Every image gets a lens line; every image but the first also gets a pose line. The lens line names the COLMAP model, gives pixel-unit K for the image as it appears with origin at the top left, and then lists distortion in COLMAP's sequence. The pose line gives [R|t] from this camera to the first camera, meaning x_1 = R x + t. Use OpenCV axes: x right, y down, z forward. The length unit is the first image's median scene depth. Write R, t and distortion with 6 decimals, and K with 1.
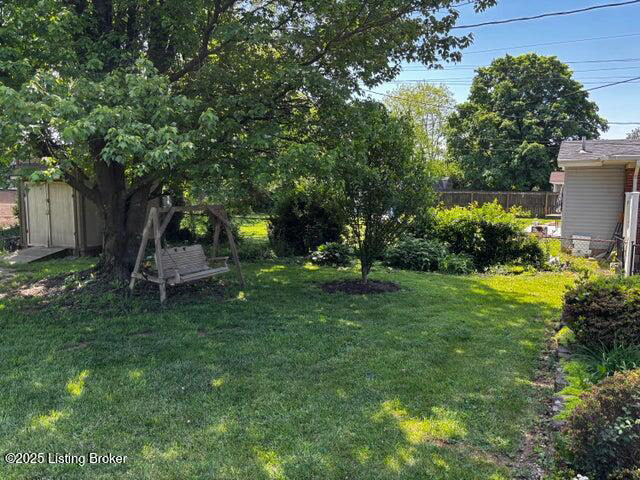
lens RADIAL K [[484.7, 0, 322.9], [0, 484.7, 240.6], [0, 0, 1]] dist [0.067993, -0.084423]
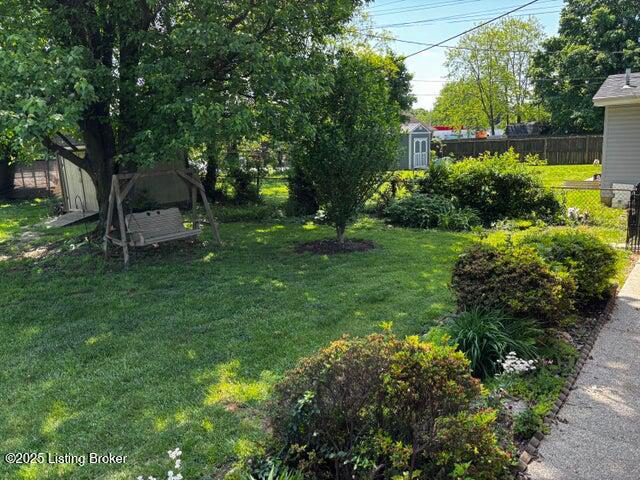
lens RADIAL K [[484.7, 0, 322.9], [0, 484.7, 240.6], [0, 0, 1]] dist [0.067993, -0.084423]
pose [[0.982105, -0.013693, -0.187838, 0.231481], [0.030528, 0.995738, 0.087025, -0.002806], [0.185845, -0.091202, 0.978337, 0.031524]]
